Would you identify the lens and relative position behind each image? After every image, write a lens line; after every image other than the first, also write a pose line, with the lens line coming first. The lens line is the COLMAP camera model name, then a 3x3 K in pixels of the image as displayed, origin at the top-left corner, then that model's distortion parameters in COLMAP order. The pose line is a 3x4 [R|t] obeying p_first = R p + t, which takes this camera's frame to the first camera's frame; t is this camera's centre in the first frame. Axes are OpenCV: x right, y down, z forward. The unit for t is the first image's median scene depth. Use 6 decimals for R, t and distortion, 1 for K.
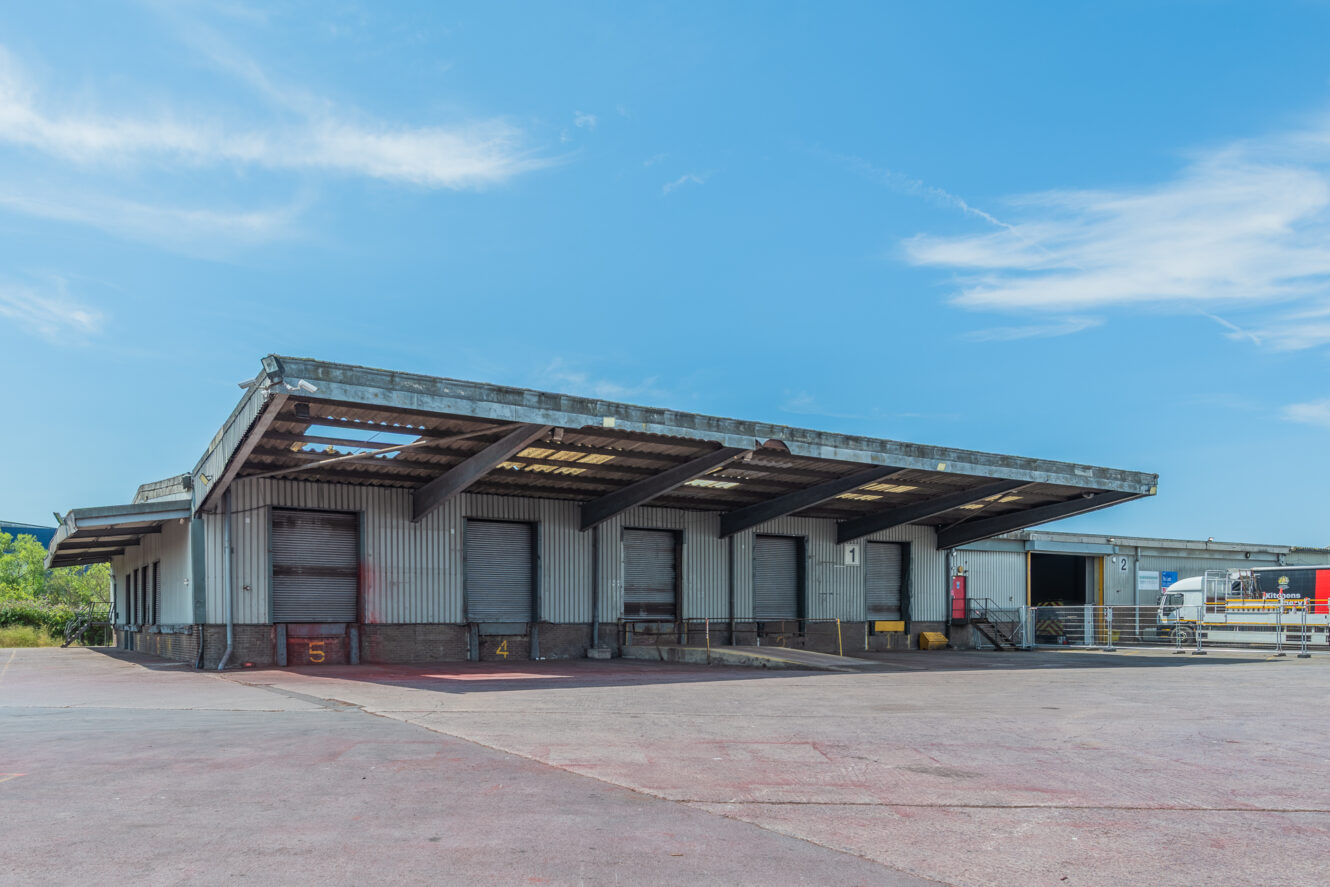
lens RADIAL K [[938.7, 0, 546.2], [0, 938.7, 622.0], [0, 0, 1]] dist [0.018791, -0.010224]
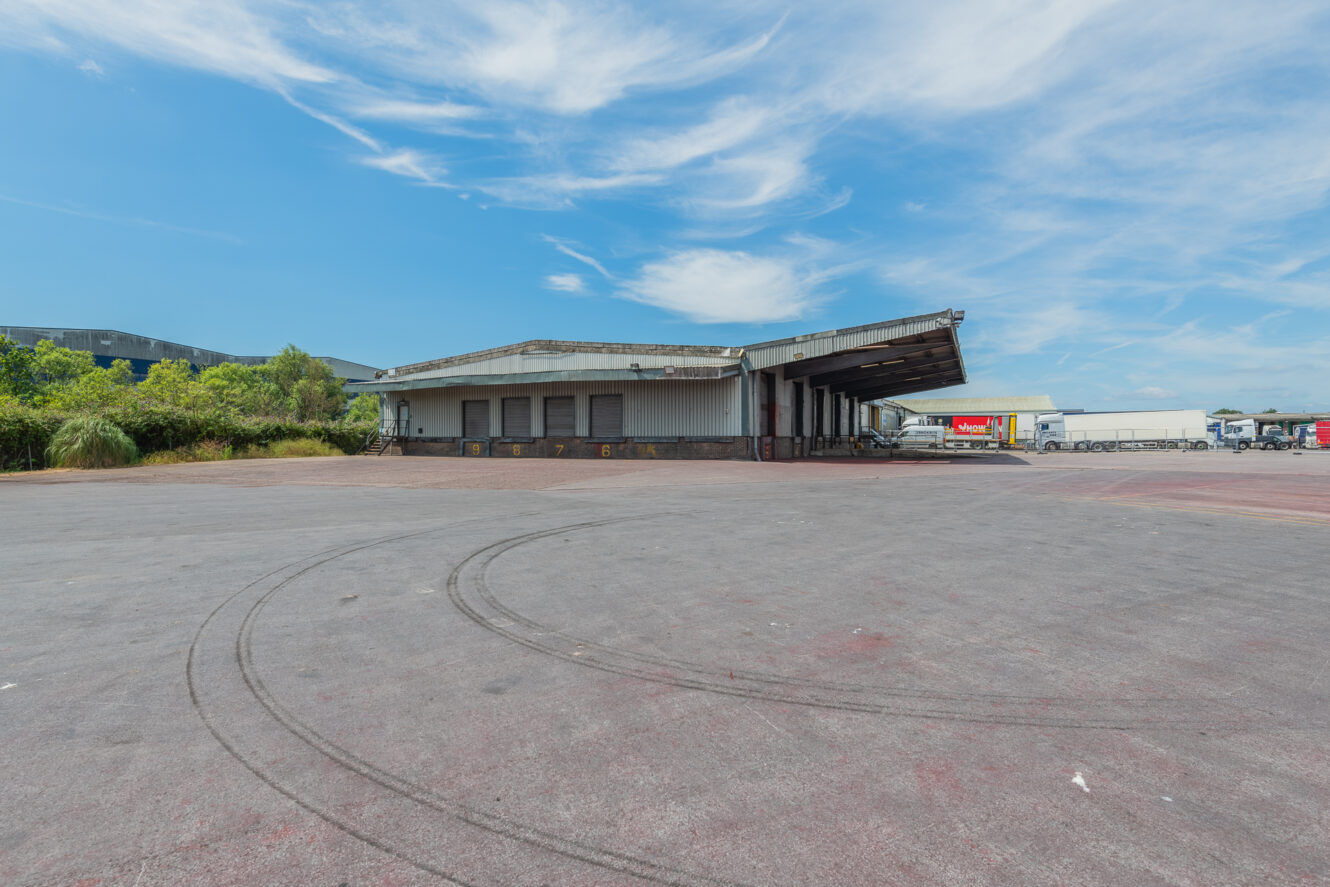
lens RADIAL K [[652.5, 0, 669.3], [0, 652.5, 438.5], [0, 0, 1]] dist [0.012557, -0.004744]
pose [[0.817207, 0.003240, 0.576335, -0.975158], [-0.002599, 0.999995, -0.001937, 0.007243], [-0.576338, 0.000085, 0.817211, 0.092739]]
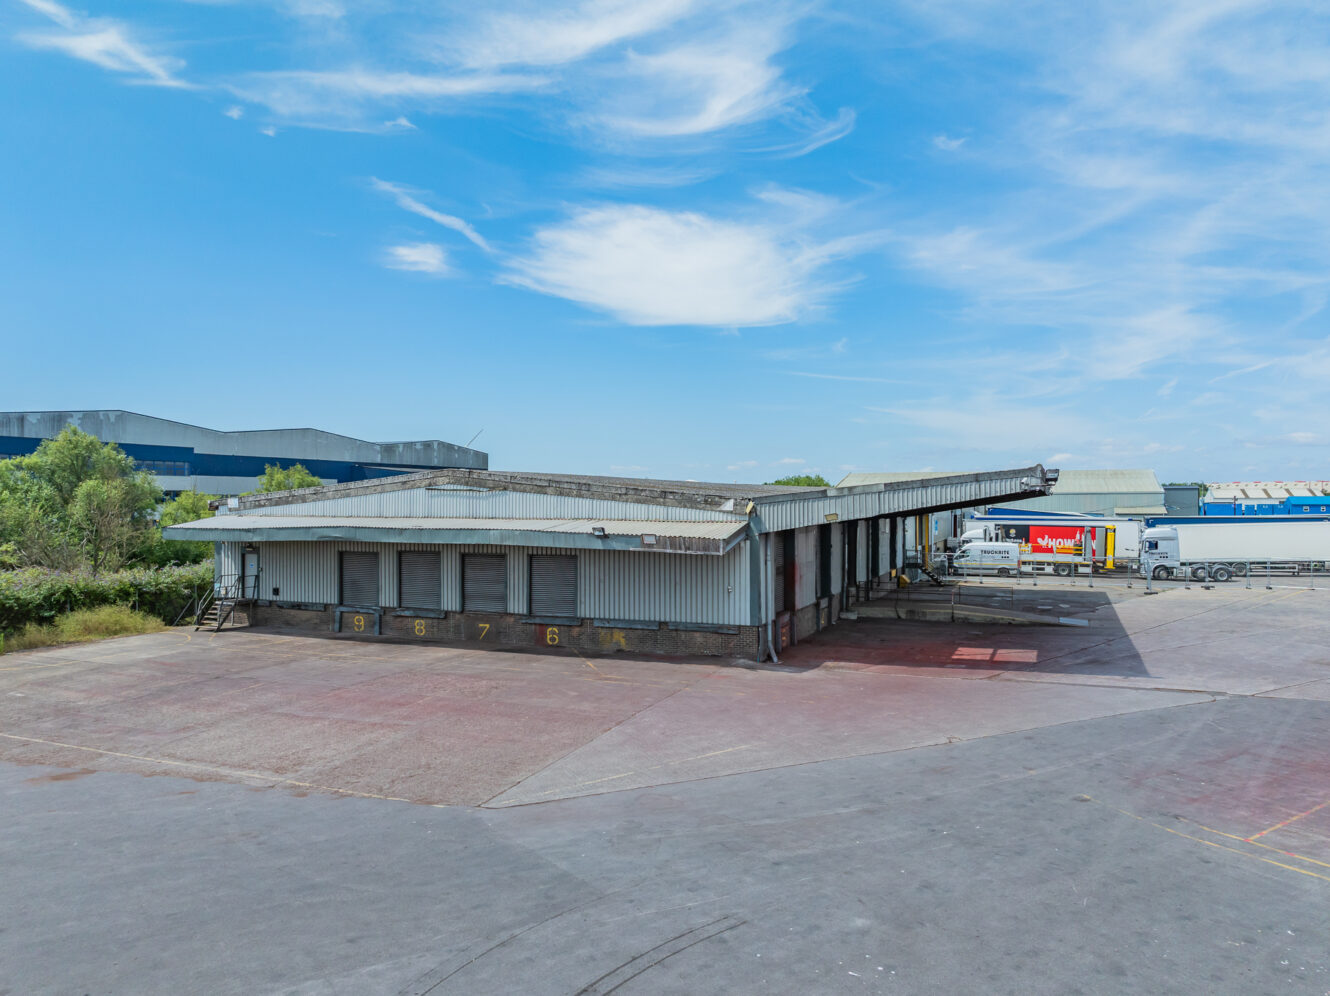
lens RADIAL K [[960.1, 0, 672.9], [0, 960.1, 497.0], [0, 0, 1]] dist [-0.040107, 0.014310]
pose [[0.781335, 0.006248, 0.624080, -1.017702], [-0.003110, 0.999976, -0.006117, -0.128999], [-0.624104, 0.002839, 0.781336, 0.091313]]
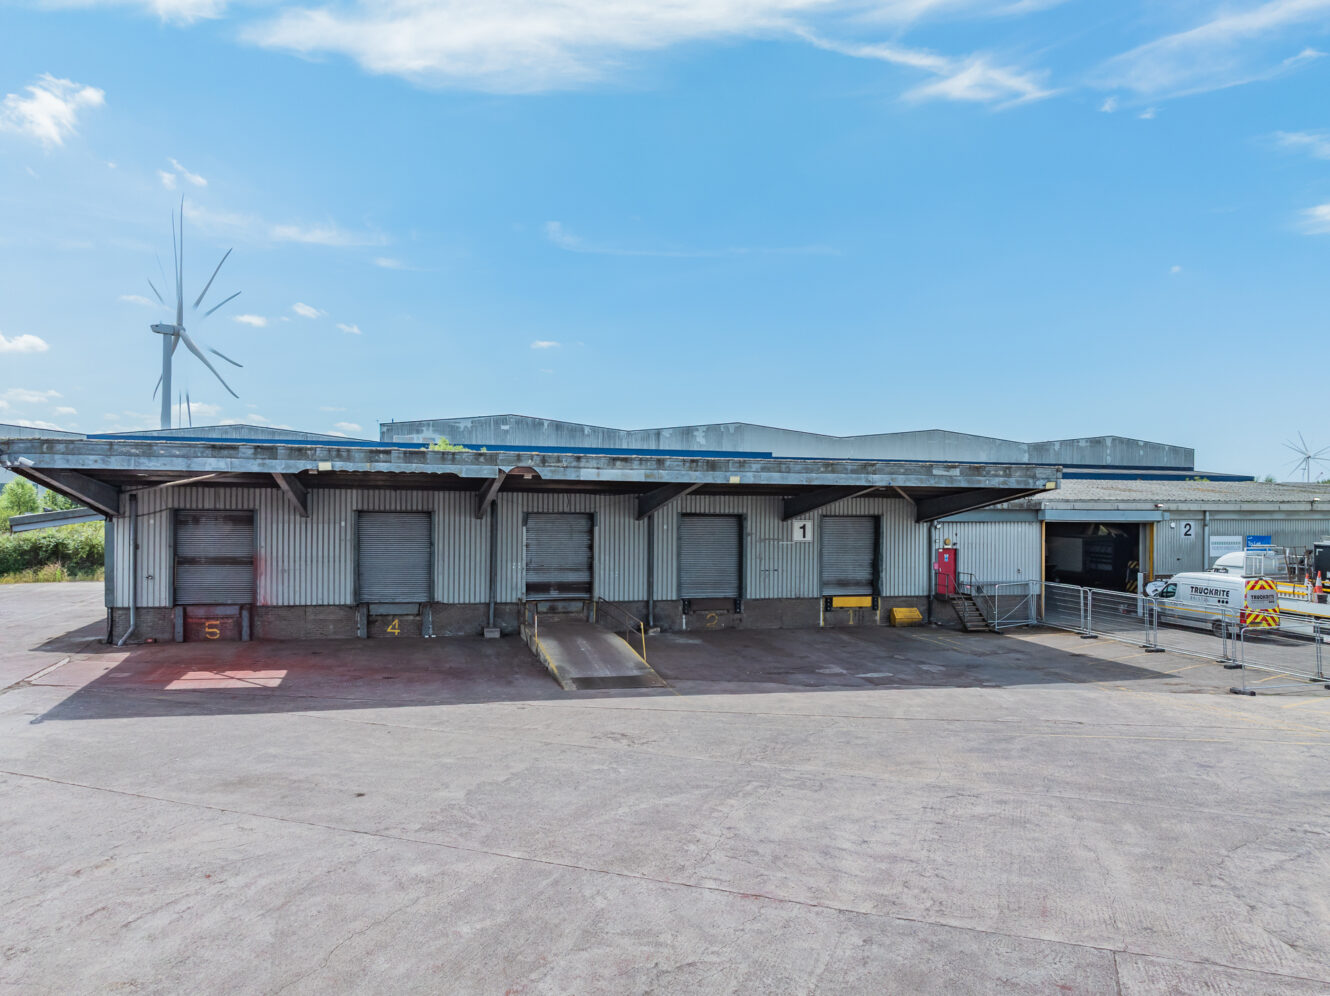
lens RADIAL K [[960.1, 0, 675.9], [0, 960.1, 493.5], [0, 0, 1]] dist [-0.040107, 0.014310]
pose [[0.970113, 0.014805, -0.242201, 0.541232], [-0.016649, 0.999846, -0.005571, -0.126818], [0.242081, 0.009437, 0.970210, -0.020918]]
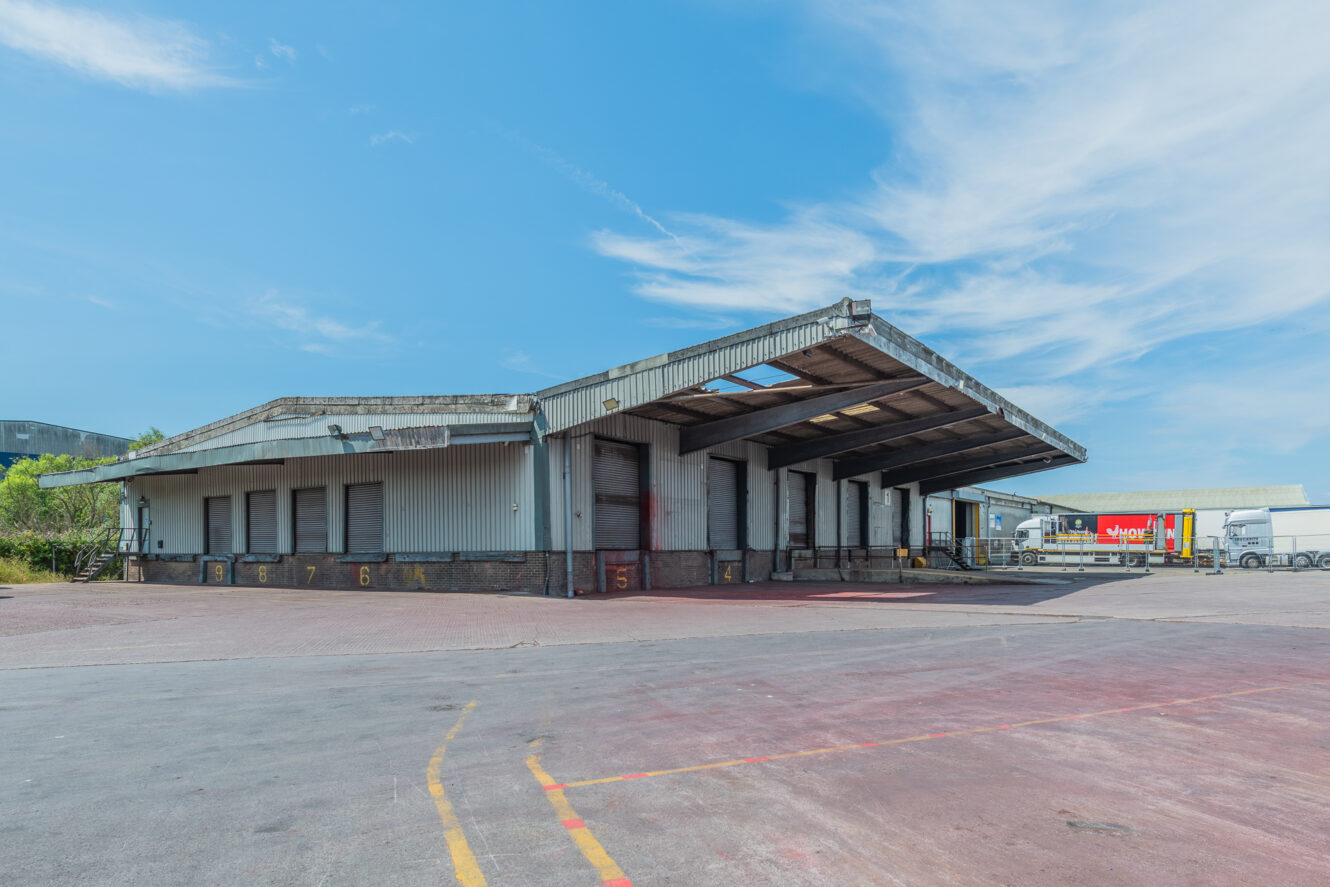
lens RADIAL K [[826.2, 0, 717.2], [0, 826.2, 555.8], [0, 0, 1]] dist [0.016251, -0.004728]
pose [[0.880435, -0.005319, 0.474137, -0.514425], [0.003676, 0.999984, 0.004393, 0.003228], [-0.474153, -0.002125, 0.880440, 0.138404]]
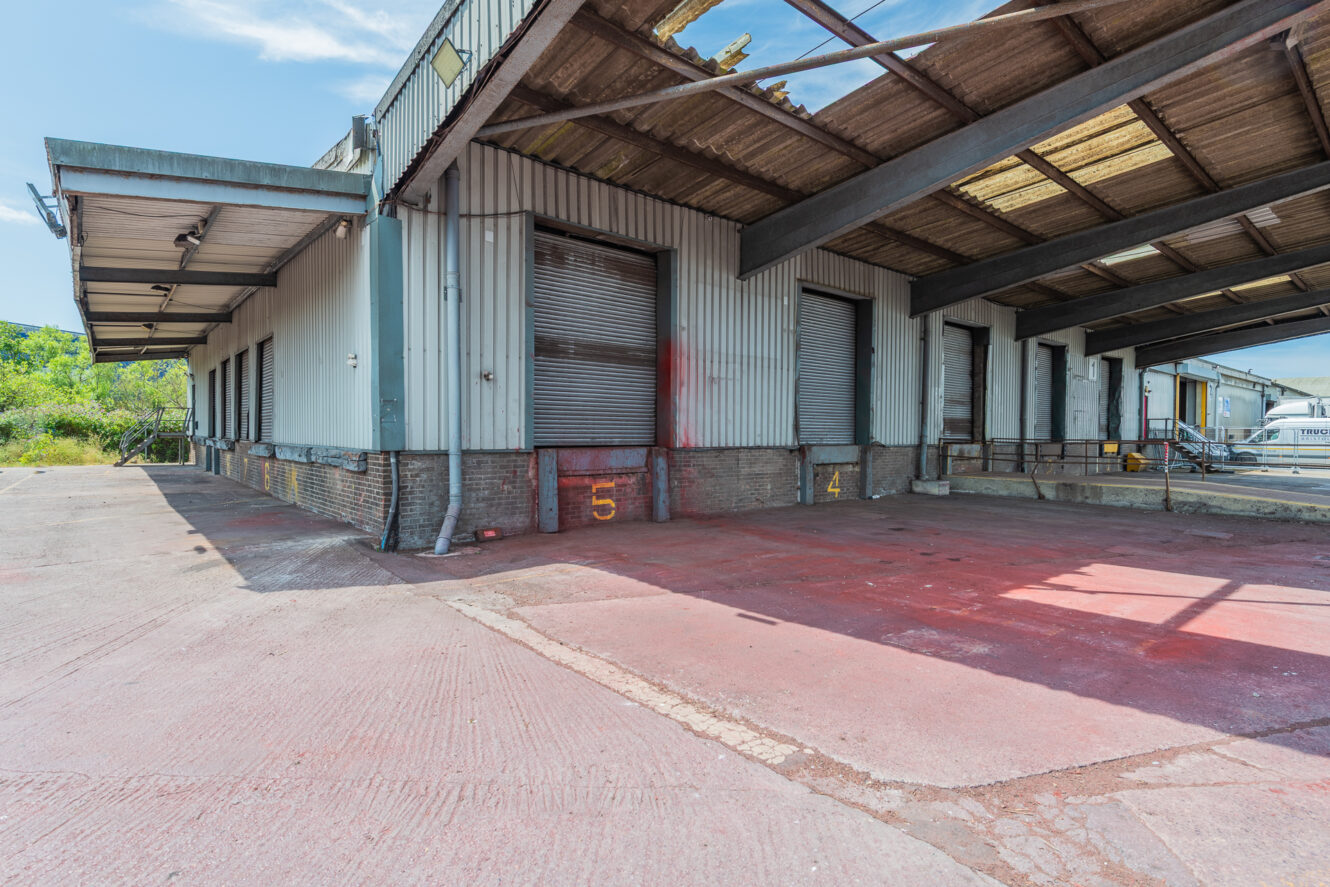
lens RADIAL K [[652.5, 0, 666.9], [0, 652.5, 441.7], [0, 0, 1]] dist [0.012557, -0.004744]
pose [[0.981866, 0.007769, 0.189419, -0.247909], [-0.010600, 0.999847, 0.013936, -0.006936], [-0.189282, -0.015691, 0.981797, 0.555042]]
